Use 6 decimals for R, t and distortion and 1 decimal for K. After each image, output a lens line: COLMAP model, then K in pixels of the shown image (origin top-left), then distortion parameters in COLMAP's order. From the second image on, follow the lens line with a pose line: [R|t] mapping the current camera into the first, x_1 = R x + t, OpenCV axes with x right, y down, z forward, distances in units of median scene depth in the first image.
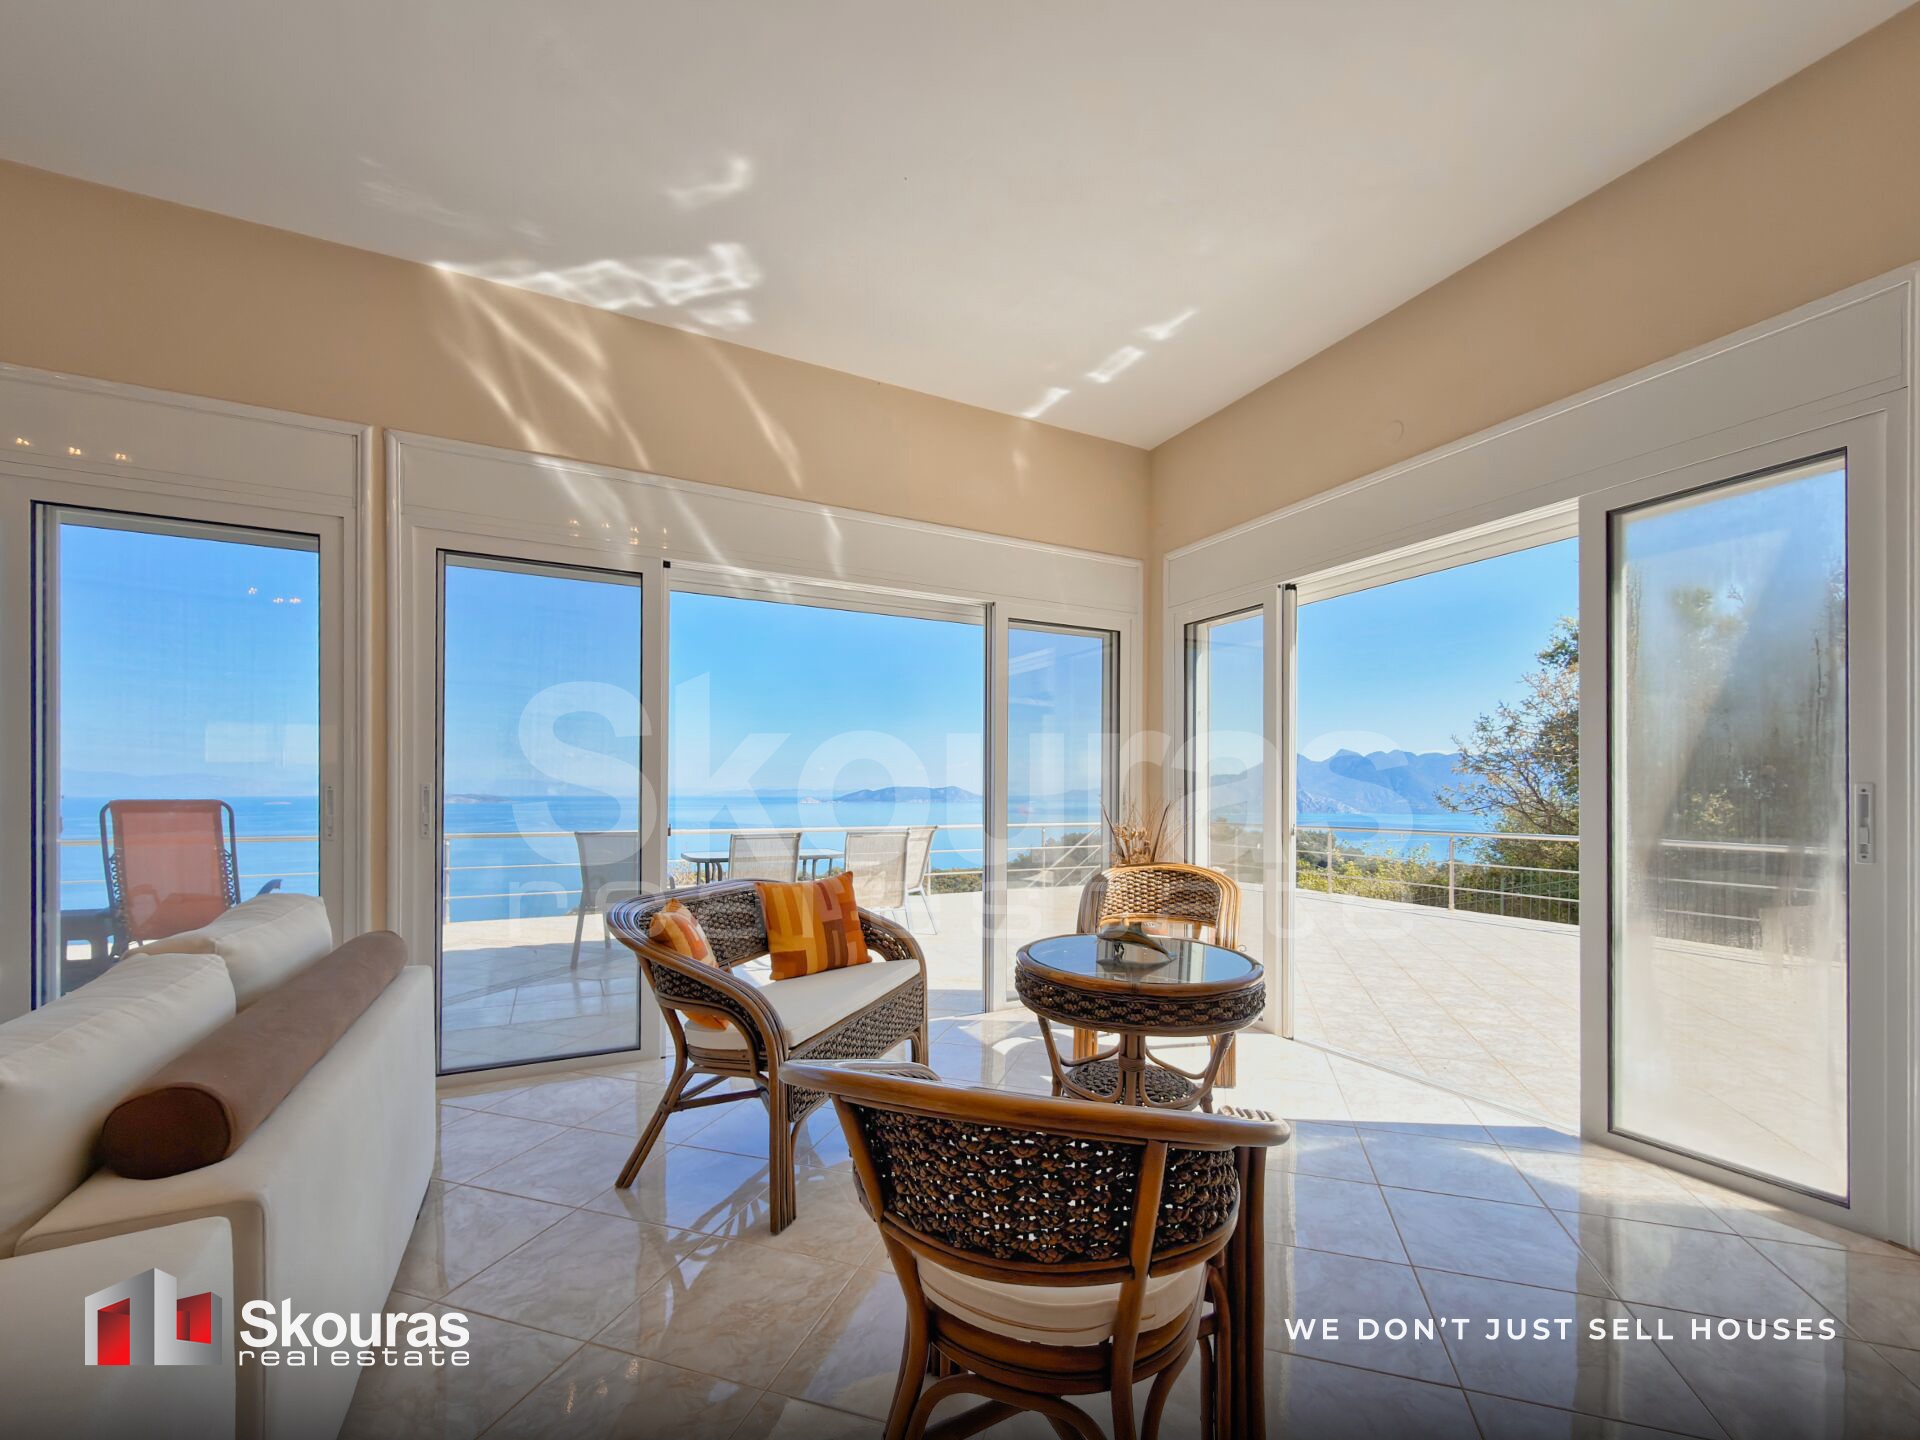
lens RADIAL K [[815.4, 0, 949.5], [0, 815.4, 757.2], [0, 0, 1]] dist [-0.001063, 0.000040]
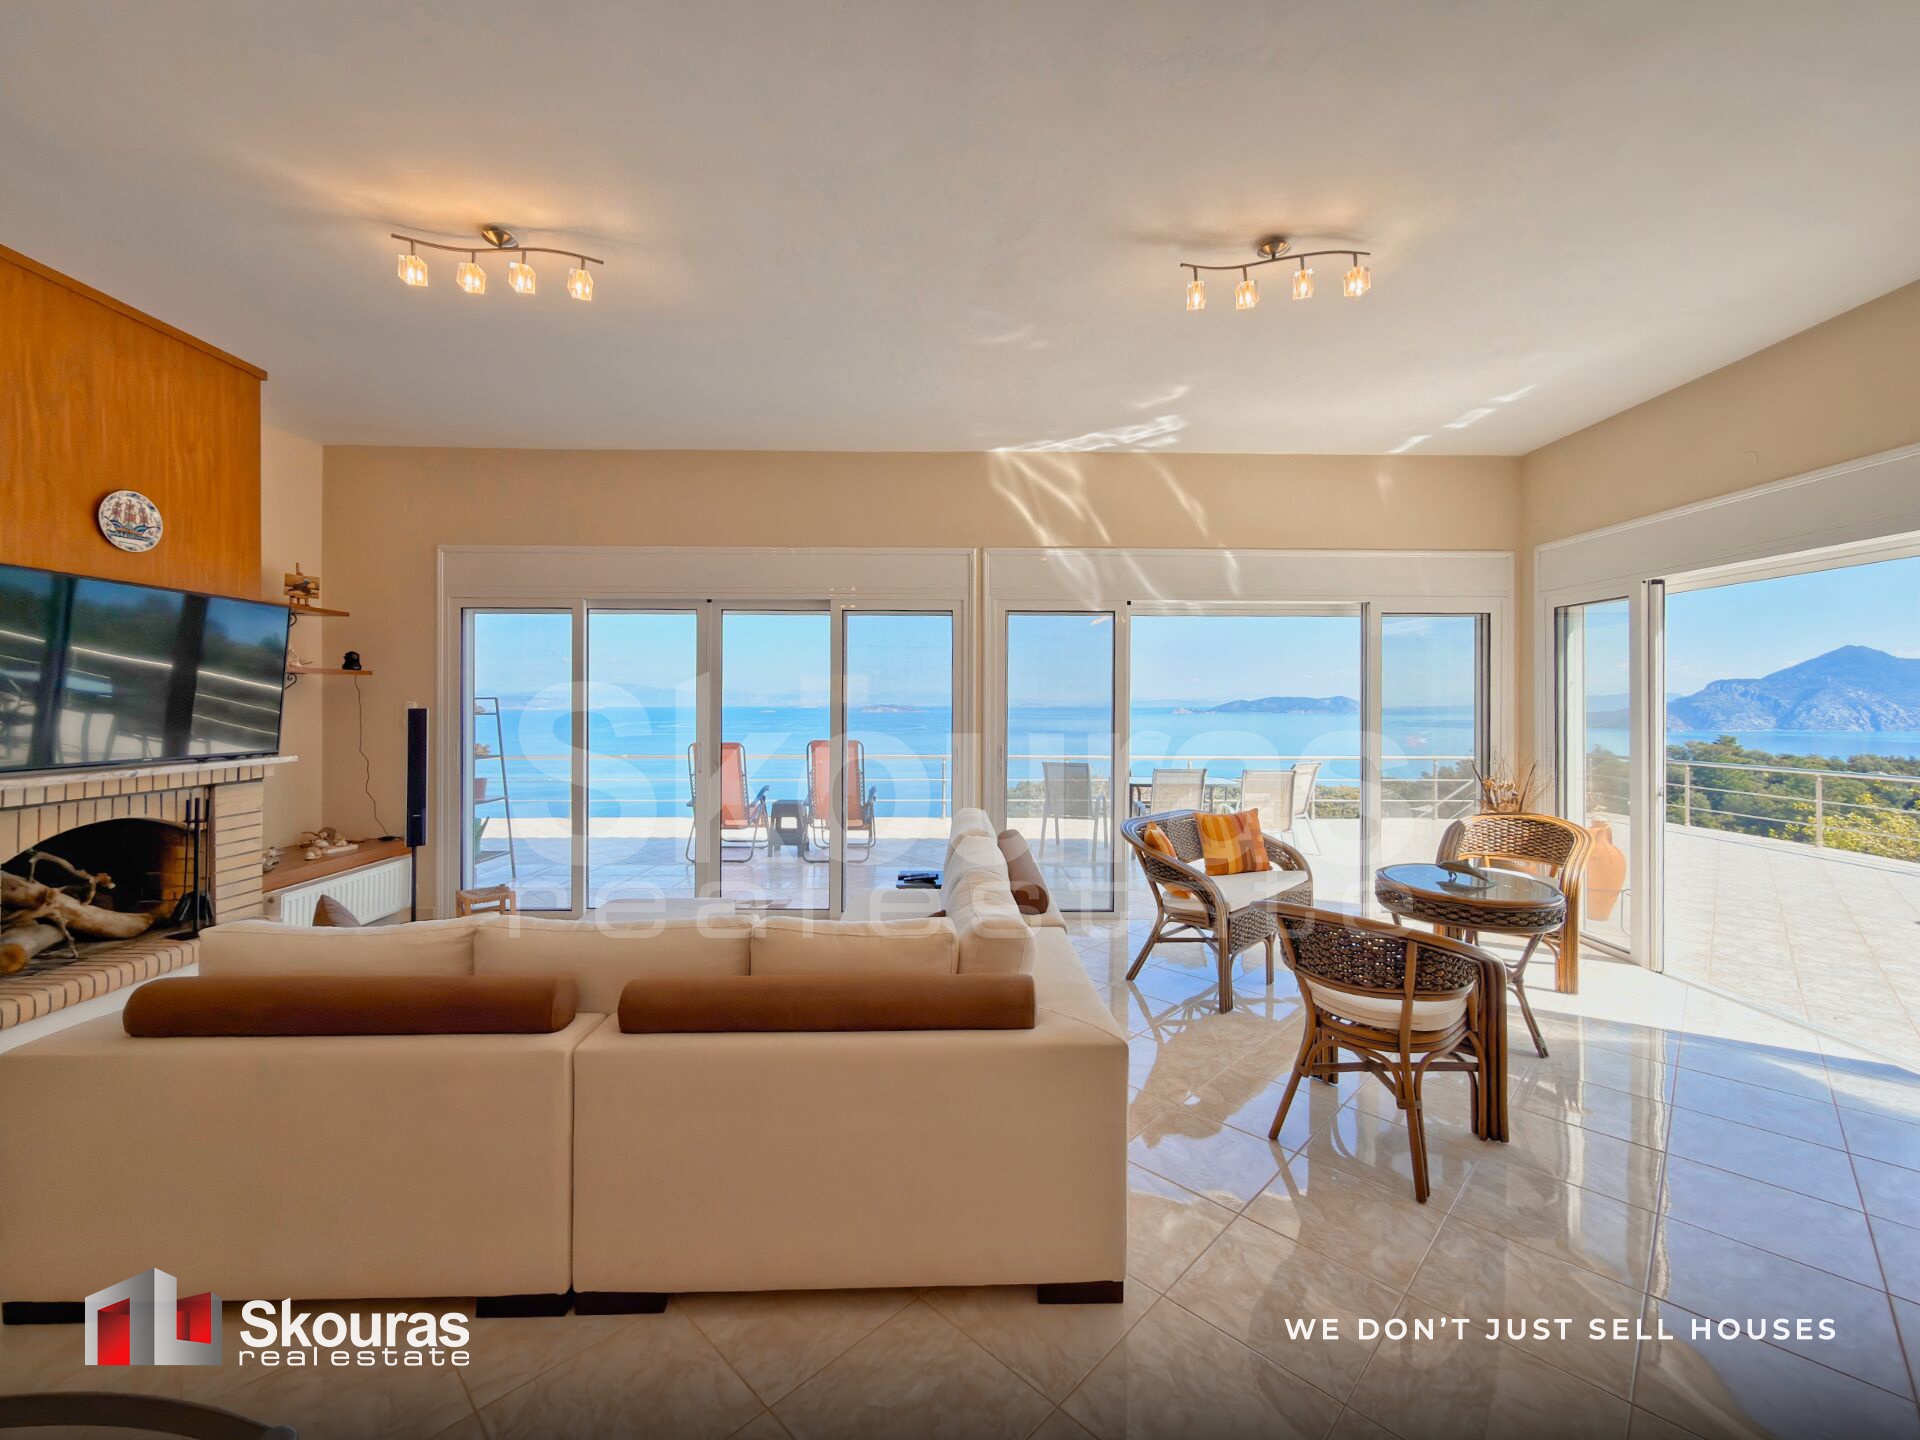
lens RADIAL K [[777.2, 0, 941.9], [0, 777.2, 692.8], [0, 0, 1]] dist [0.001479, 0.000087]
pose [[0.891964, -0.010449, -0.451985, 0.011998], [0.023066, 0.999483, 0.022413, -0.116719], [0.451517, -0.030417, 0.891744, -0.520921]]
